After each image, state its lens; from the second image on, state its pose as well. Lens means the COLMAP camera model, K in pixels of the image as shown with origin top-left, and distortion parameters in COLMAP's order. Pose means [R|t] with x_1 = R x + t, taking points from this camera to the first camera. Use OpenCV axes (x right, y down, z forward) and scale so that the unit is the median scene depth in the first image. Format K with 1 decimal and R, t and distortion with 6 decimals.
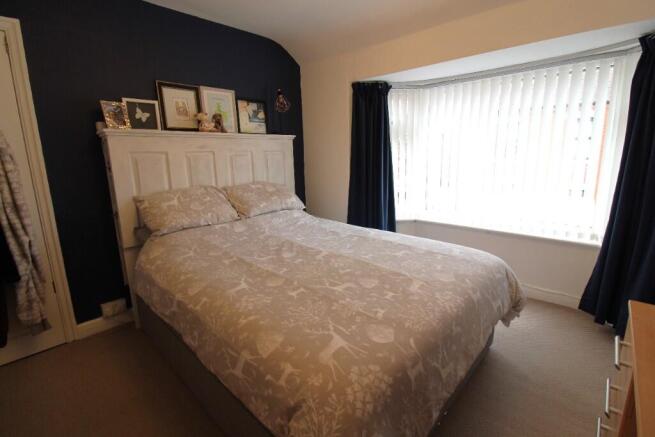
lens RADIAL K [[306.2, 0, 329.8], [0, 306.2, 216.1], [0, 0, 1]] dist [-0.014772, -0.000907]
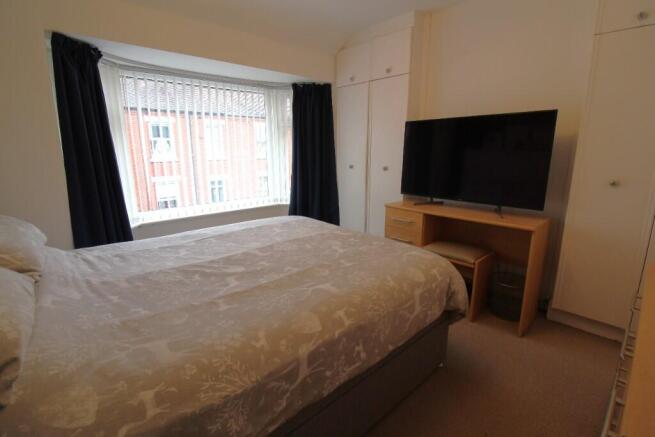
lens RADIAL K [[306.2, 0, 329.5], [0, 306.2, 219.3], [0, 0, 1]] dist [-0.014772, -0.000907]
pose [[0.067188, -0.202681, 0.976937, -0.905030], [0.201379, 0.961753, 0.185682, -0.097170], [-0.977206, 0.184259, 0.105434, 0.700492]]
